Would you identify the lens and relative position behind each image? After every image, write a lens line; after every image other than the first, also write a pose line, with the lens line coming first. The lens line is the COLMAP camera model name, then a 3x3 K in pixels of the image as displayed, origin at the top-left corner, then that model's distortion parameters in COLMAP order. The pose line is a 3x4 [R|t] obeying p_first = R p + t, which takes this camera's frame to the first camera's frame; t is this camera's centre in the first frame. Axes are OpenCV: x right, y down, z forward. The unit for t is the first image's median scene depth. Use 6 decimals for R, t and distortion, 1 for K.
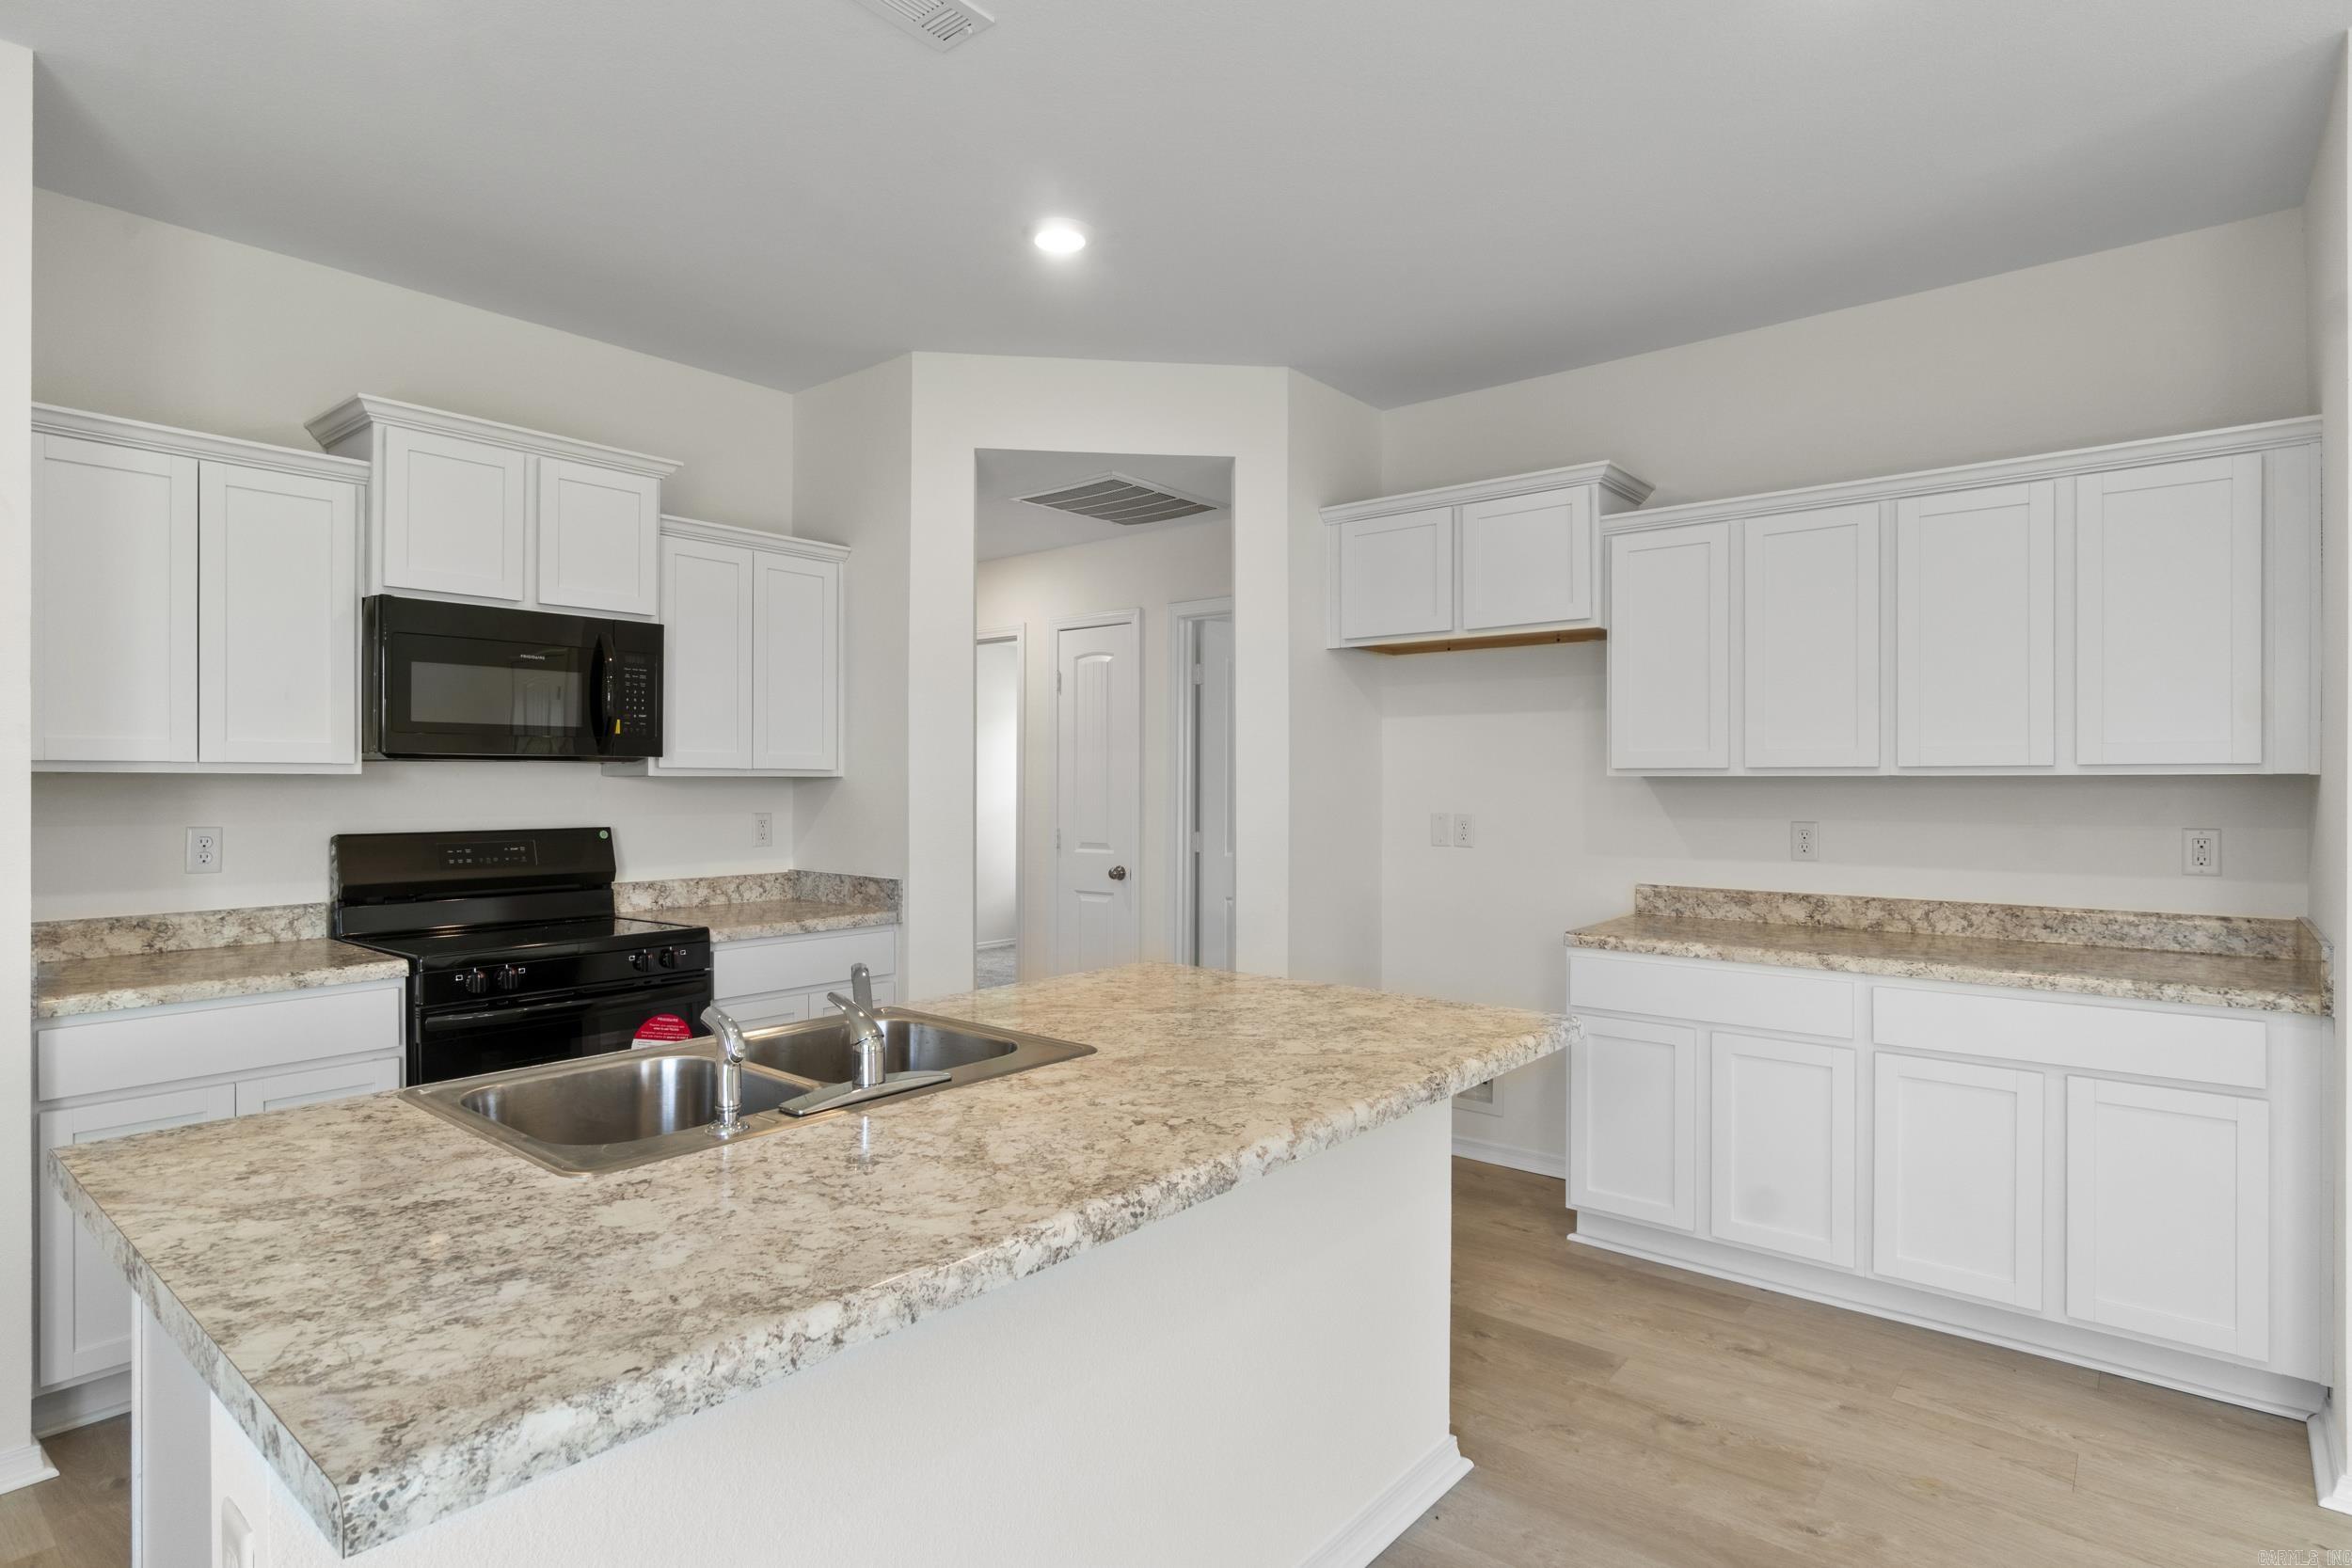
lens RADIAL K [[1189.6, 0, 1157.3], [0, 1189.6, 789.3], [0, 0, 1]] dist [-0.014227, 0.007247]
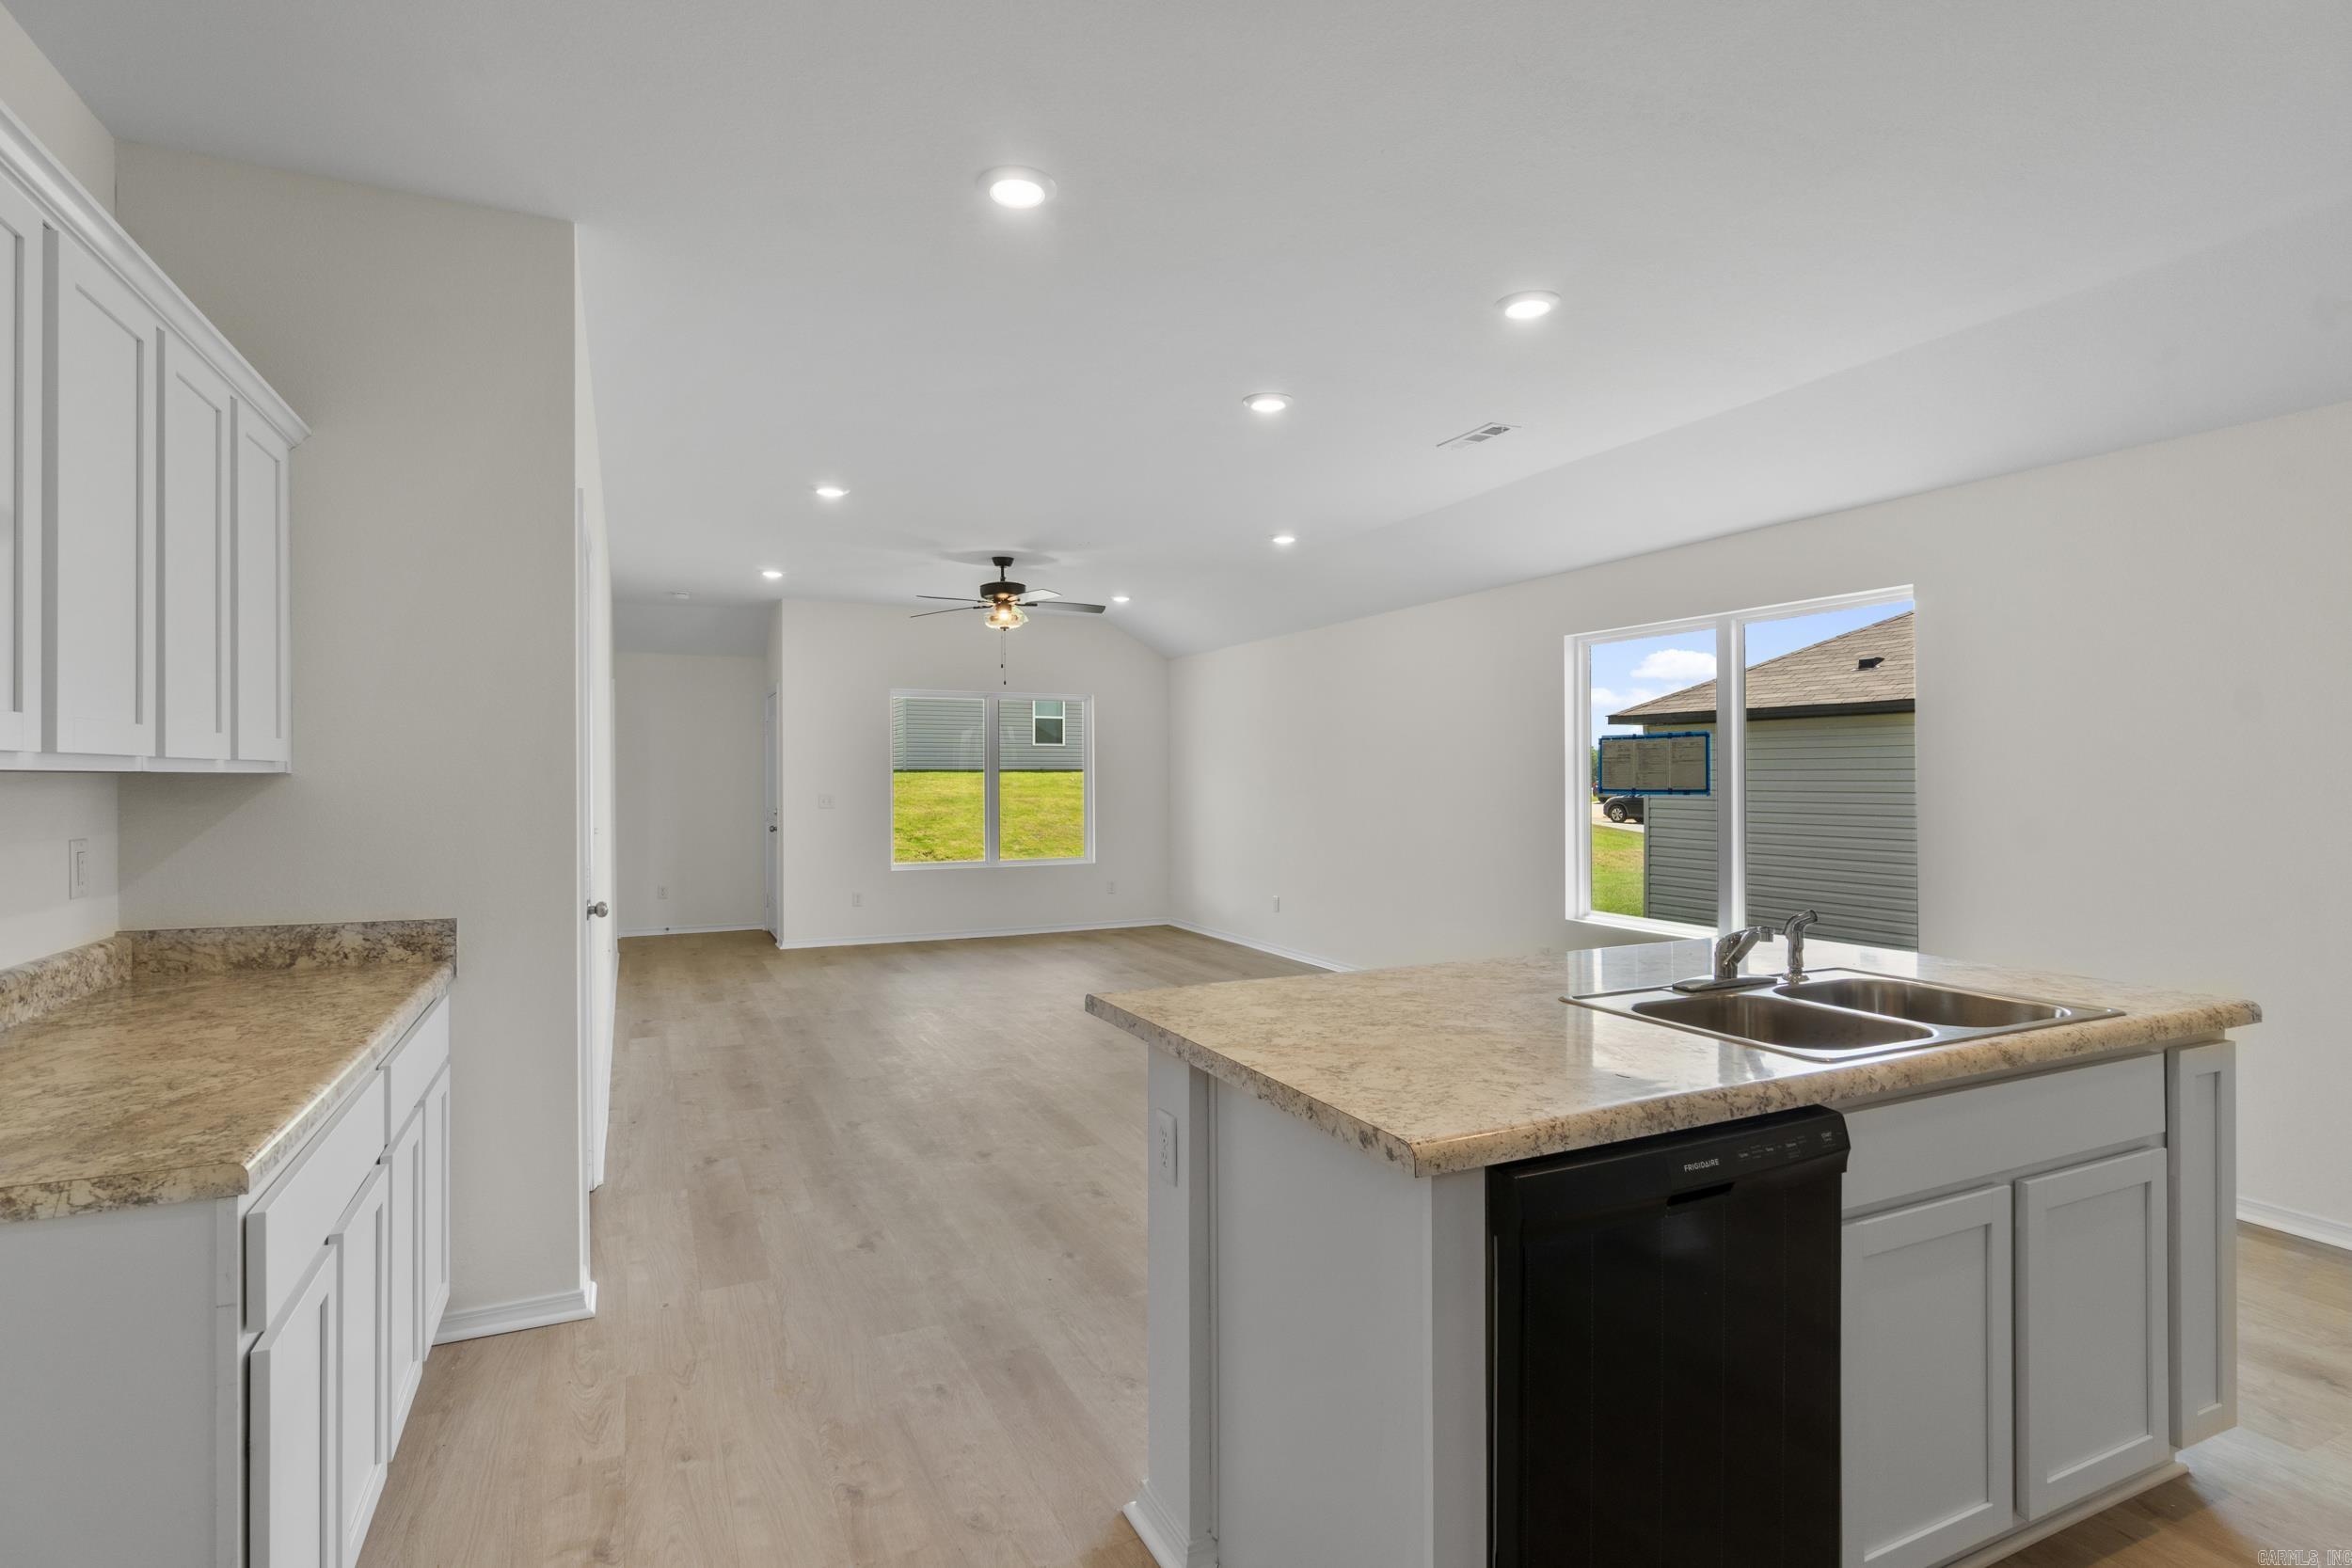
lens RADIAL K [[1133.5, 0, 1155.6], [0, 1133.5, 778.9], [0, 0, 1]] dist [-0.000052, -0.000658]
pose [[-0.906000, 0.002376, 0.423271, -0.094057], [0.005966, 0.999957, 0.007157, -0.007997], [-0.423235, 0.009009, -0.905975, 1.231549]]
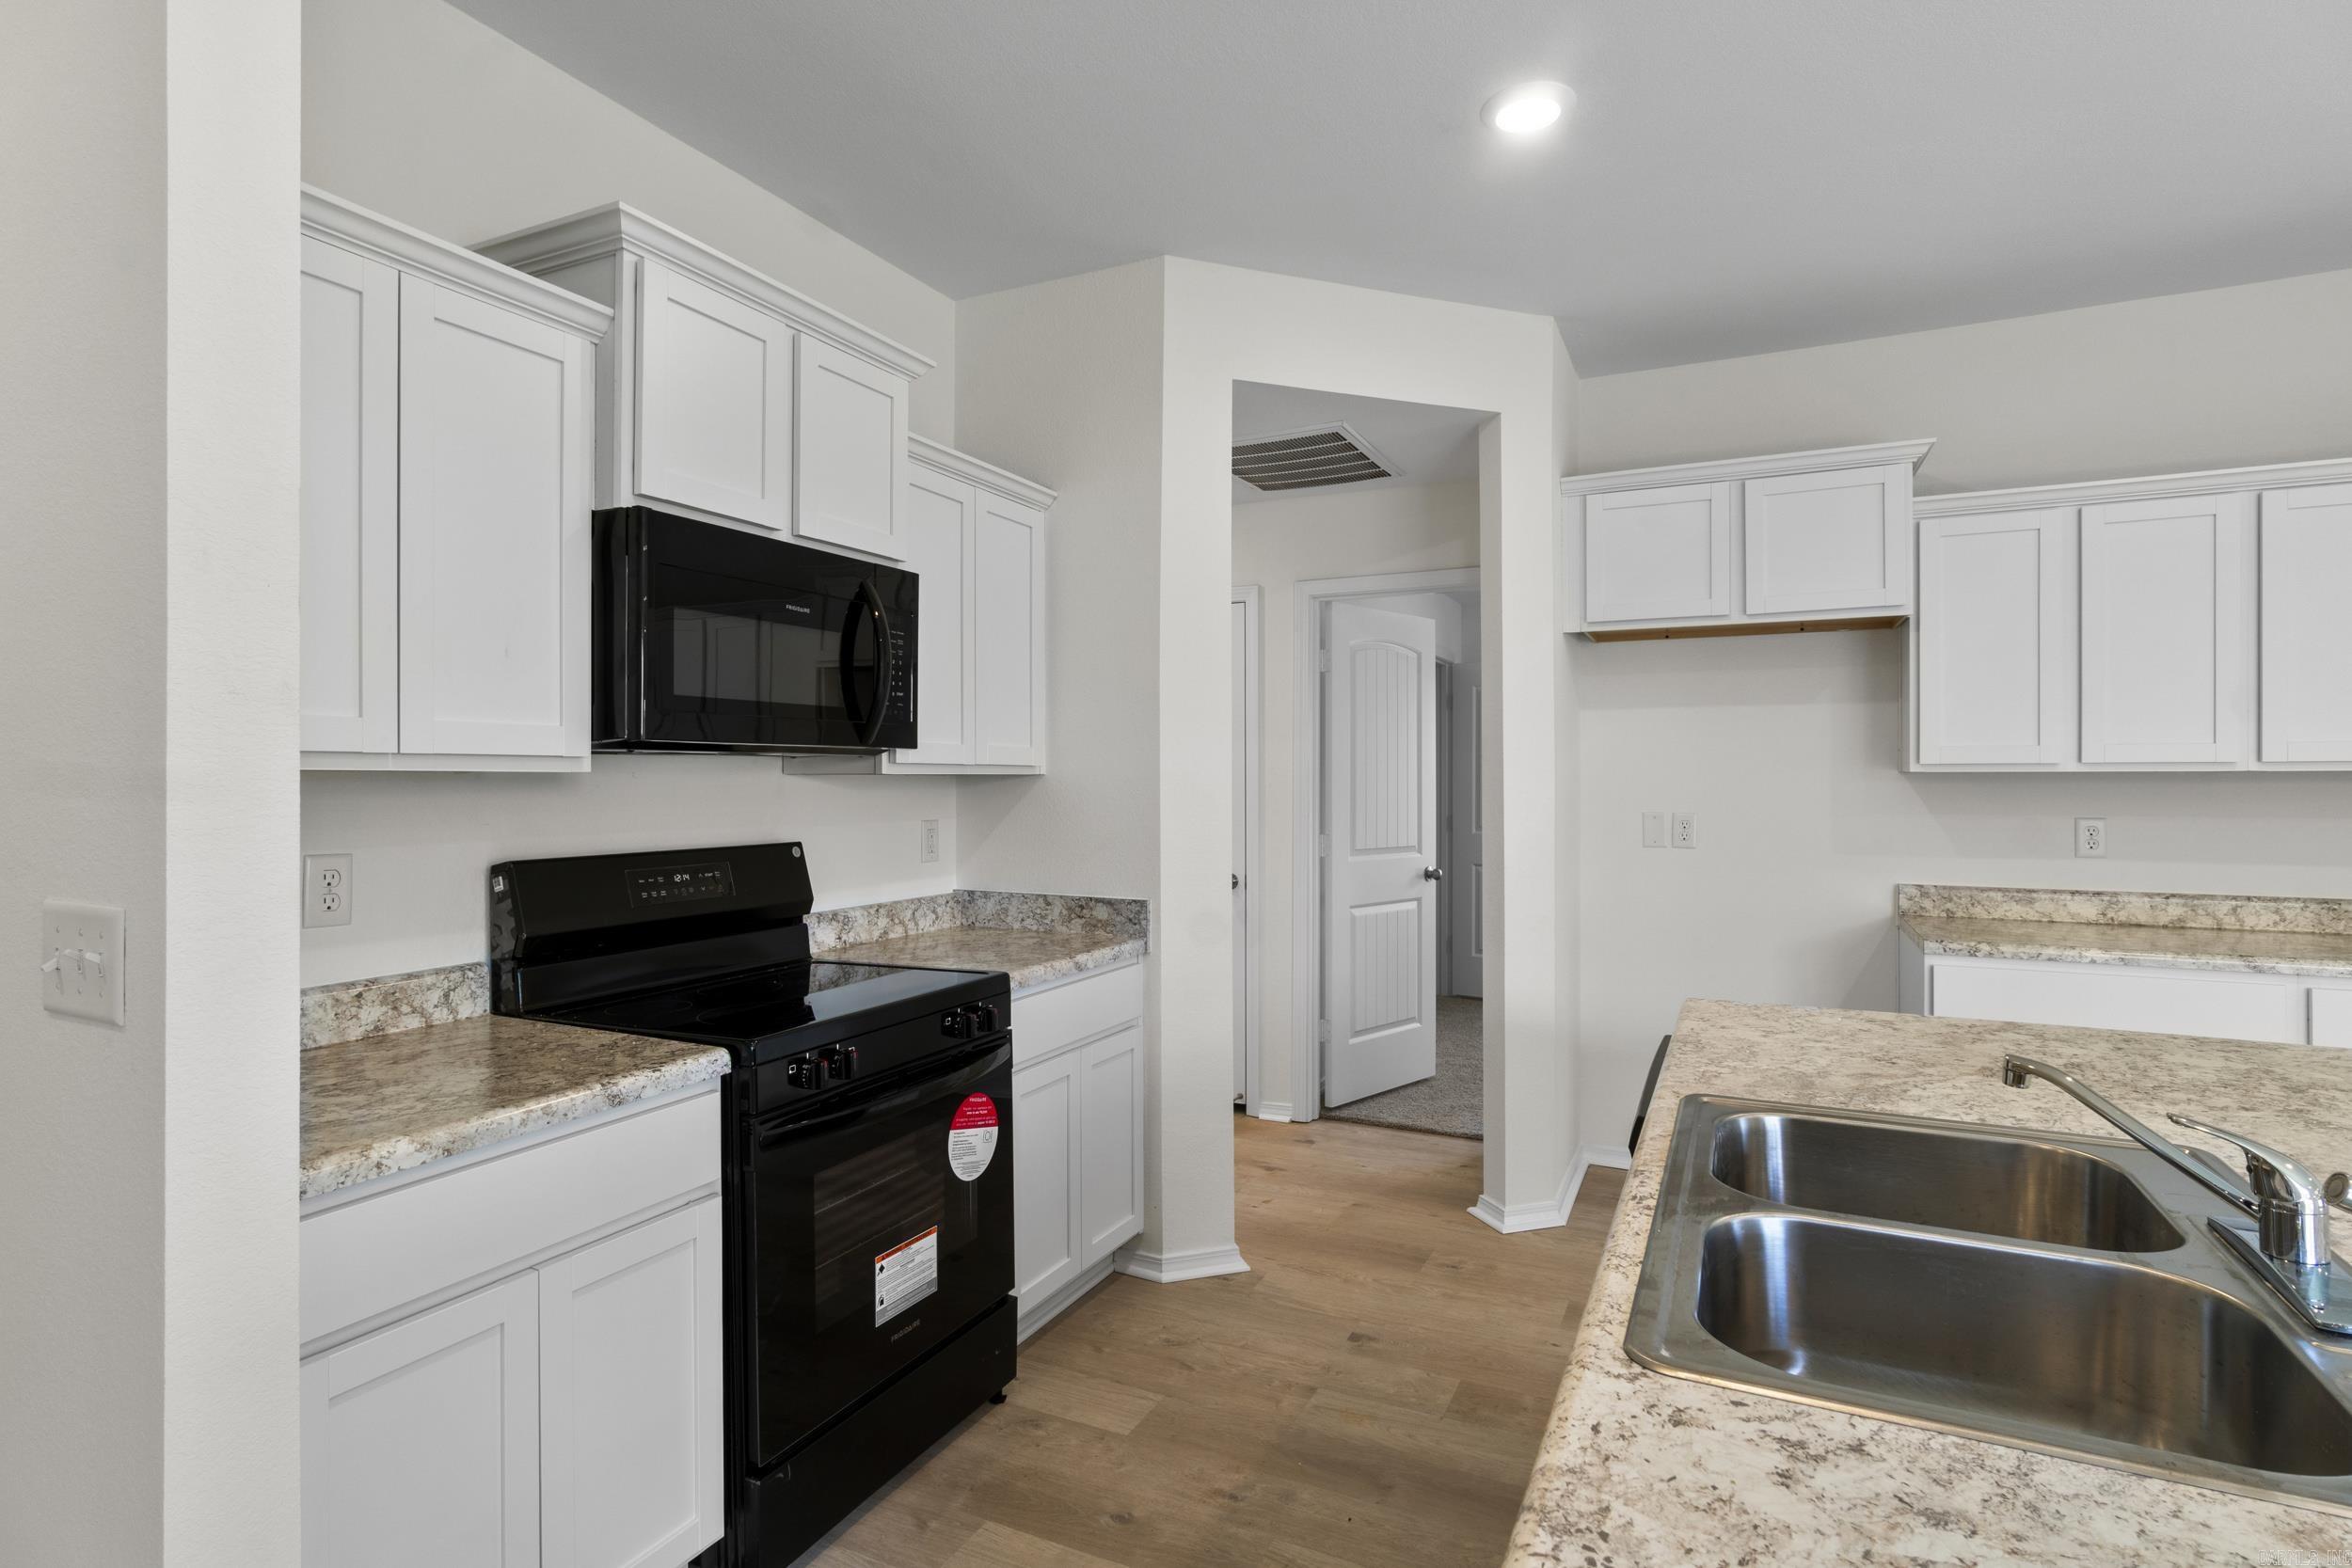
lens RADIAL K [[1189.6, 0, 1157.3], [0, 1189.6, 781.5], [0, 0, 1]] dist [-0.014227, 0.007247]
pose [[0.971982, -0.003554, 0.235027, -0.468105], [0.004186, 0.999989, -0.002190, -0.004120], [-0.235016, 0.003113, 0.971986, 0.242088]]
